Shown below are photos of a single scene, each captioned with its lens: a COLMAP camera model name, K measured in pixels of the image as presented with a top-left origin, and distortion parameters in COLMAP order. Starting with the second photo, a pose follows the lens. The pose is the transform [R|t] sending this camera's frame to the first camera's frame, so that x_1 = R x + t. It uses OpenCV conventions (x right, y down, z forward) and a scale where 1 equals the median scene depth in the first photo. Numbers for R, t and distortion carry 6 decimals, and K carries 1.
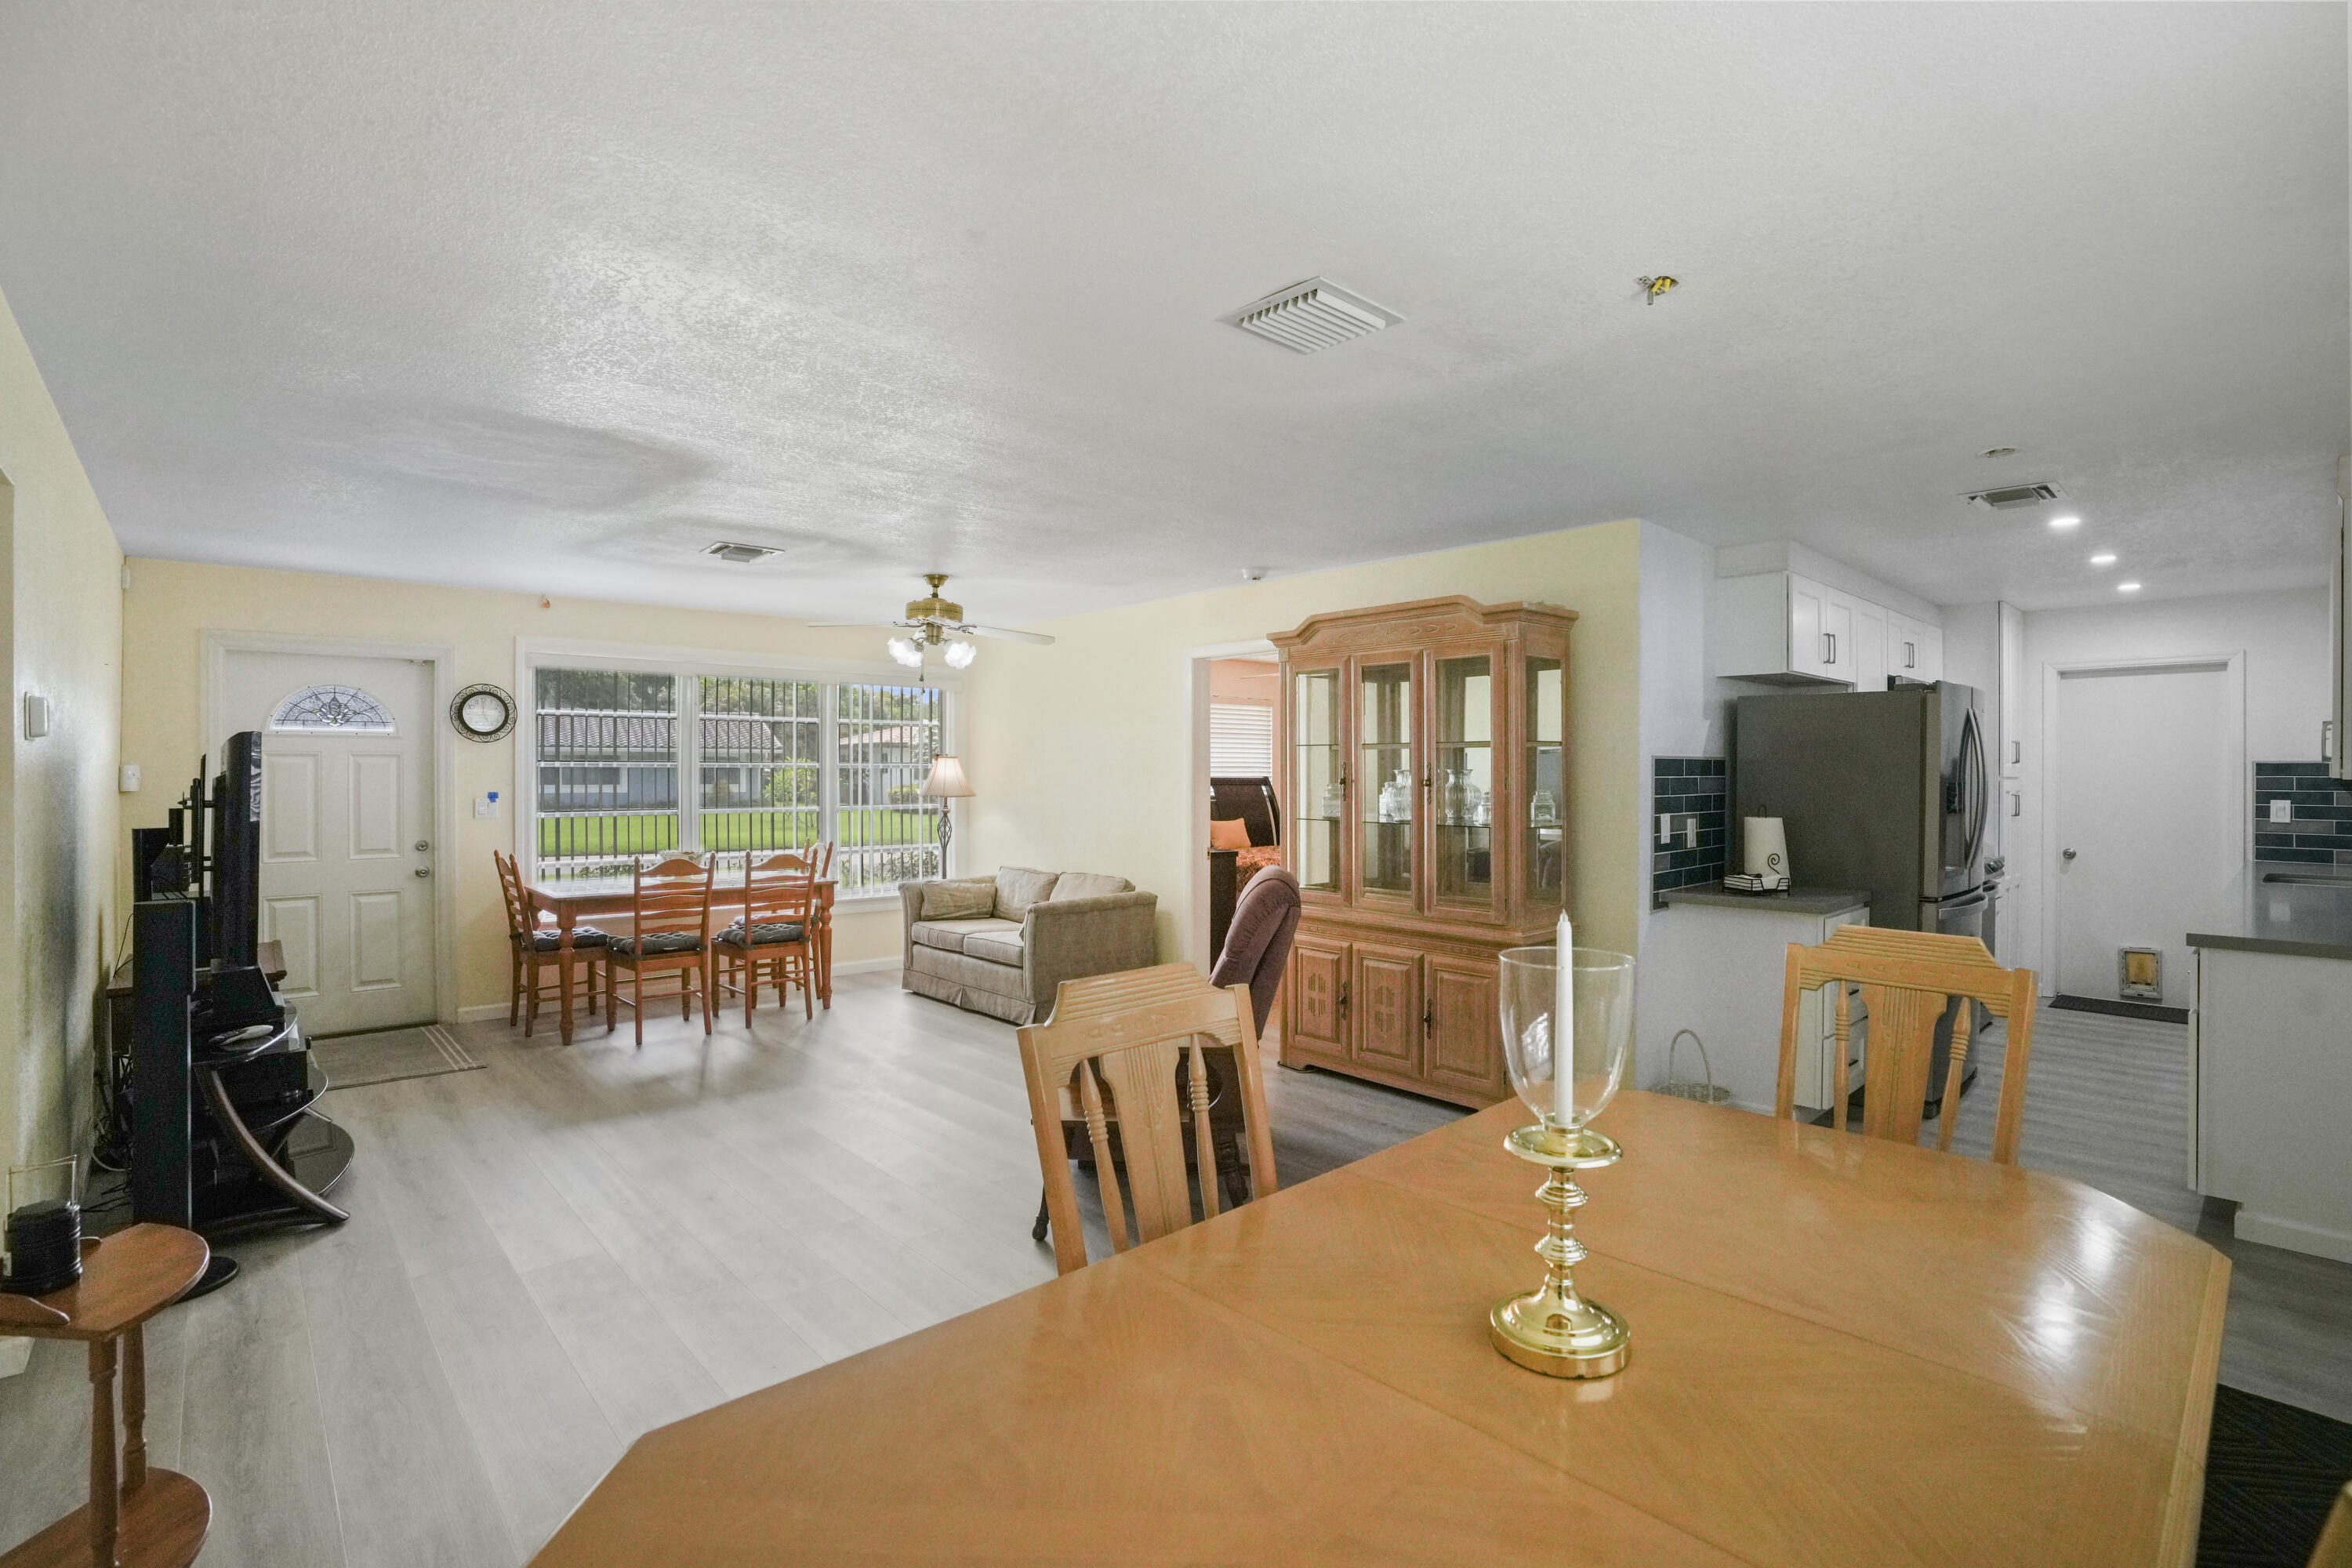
lens RADIAL K [[1013.7, 0, 1176.0], [0, 1013.7, 784.0], [0, 0, 1]] dist [0.001194, 0.000030]
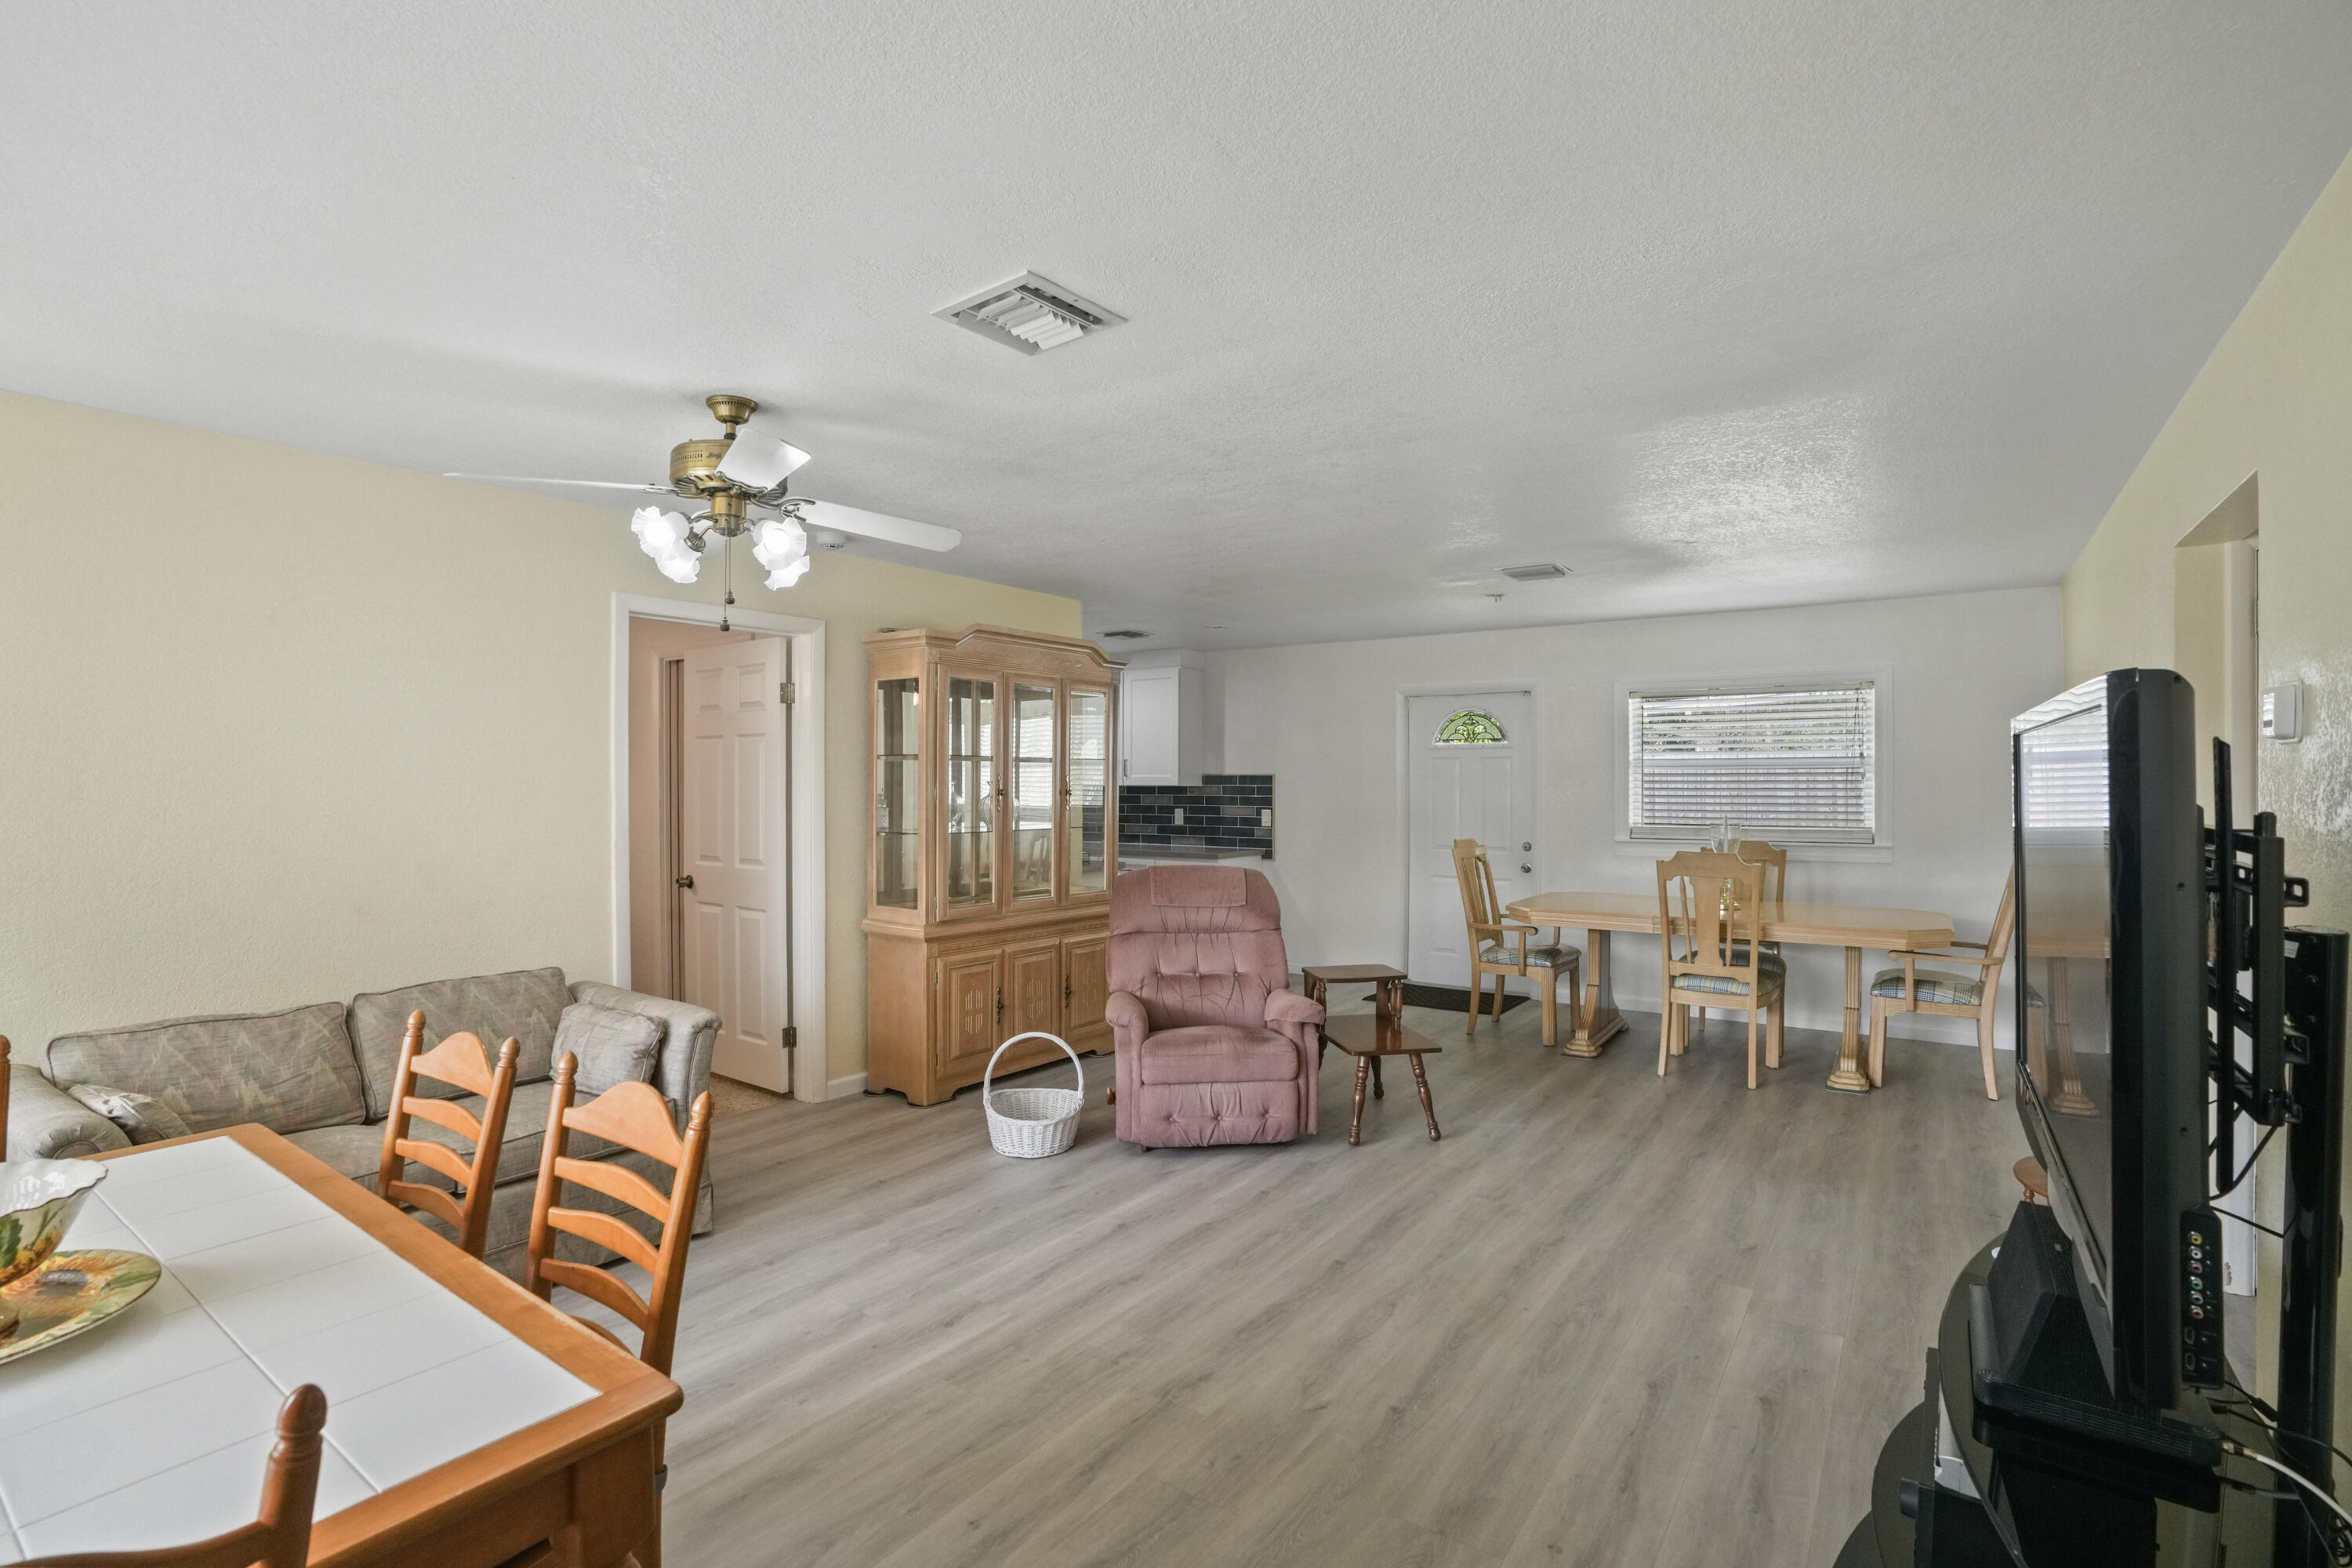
lens RADIAL K [[1134.4, 0, 1176.0], [0, 1134.4, 784.0], [0, 0, 1]] dist [-0.016599, 0.000627]
pose [[-0.166183, -0.002392, 0.986092, -0.994506], [0.010682, 0.999934, 0.004226, -0.015928], [-0.986037, 0.011236, -0.166147, 1.001788]]
